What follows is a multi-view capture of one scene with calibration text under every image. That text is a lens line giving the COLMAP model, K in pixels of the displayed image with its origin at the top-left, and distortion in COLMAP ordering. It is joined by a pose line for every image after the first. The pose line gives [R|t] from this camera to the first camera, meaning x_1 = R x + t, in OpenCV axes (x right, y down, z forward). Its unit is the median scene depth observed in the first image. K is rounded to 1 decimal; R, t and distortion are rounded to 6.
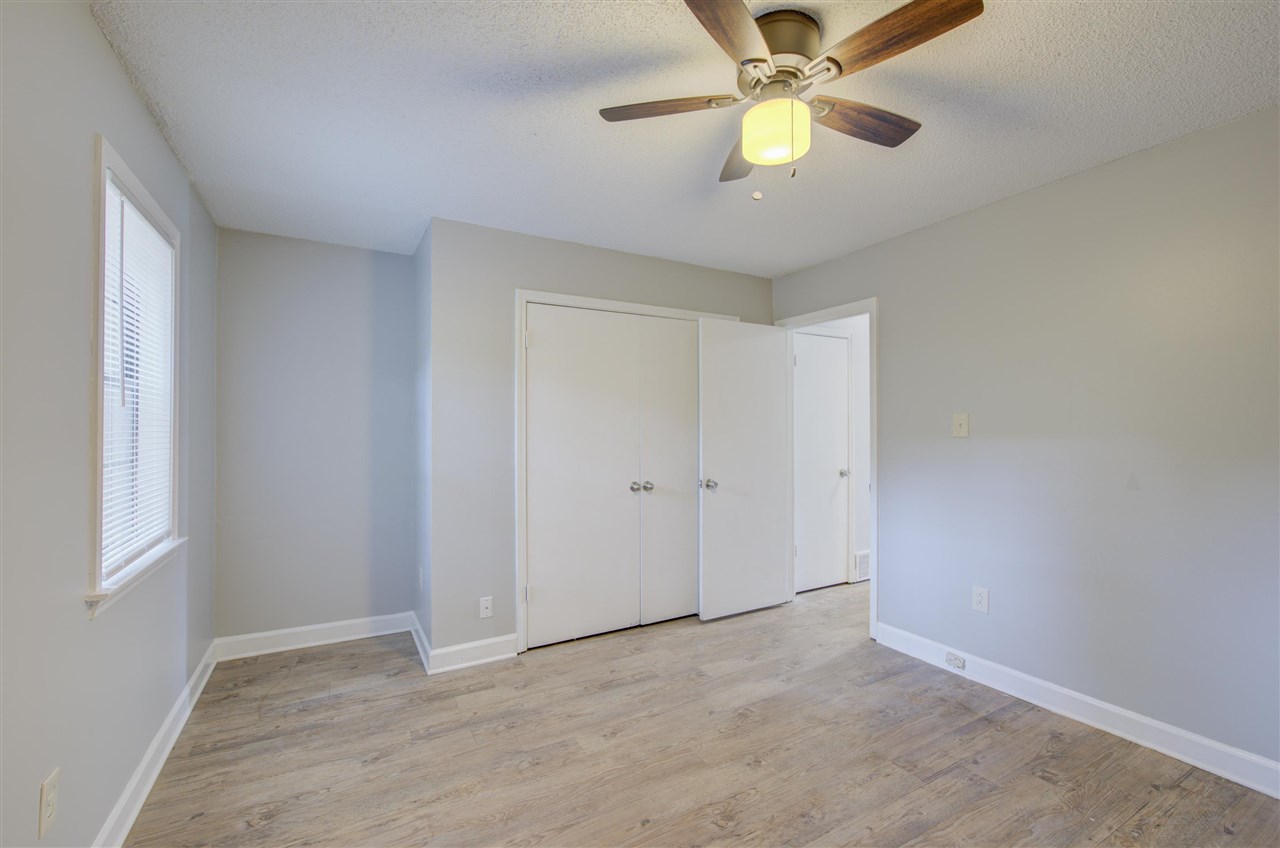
lens RADIAL K [[542.5, 0, 638.5], [0, 542.5, 425.4], [0, 0, 1]] dist [-0.001145, 0.002635]
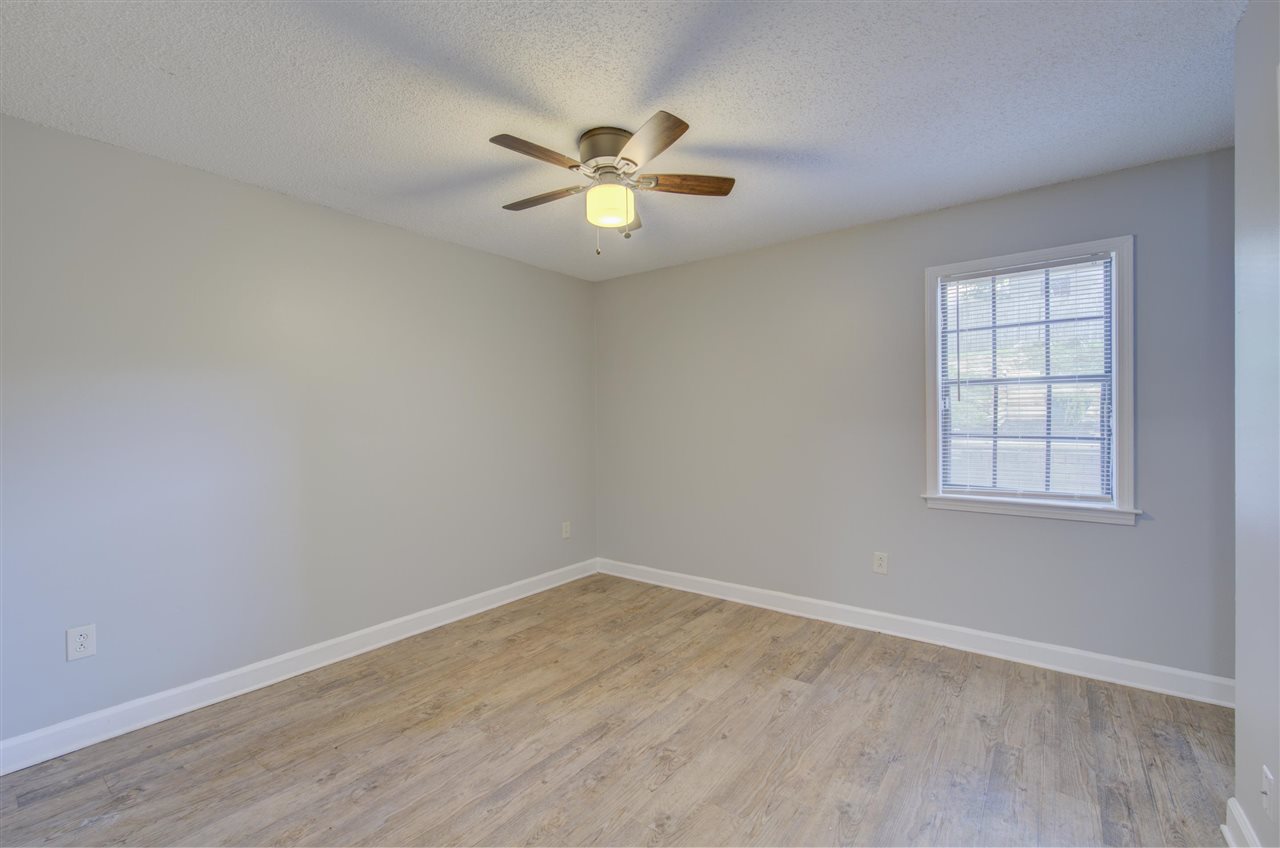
lens RADIAL K [[542.5, 0, 641.3], [0, 542.5, 422.3], [0, 0, 1]] dist [-0.001145, 0.002635]
pose [[-0.915857, 0.012138, -0.401322, 0.568706], [0.013042, 0.999915, 0.000480, 0.015911], [0.401293, -0.004794, -0.915937, 1.750078]]
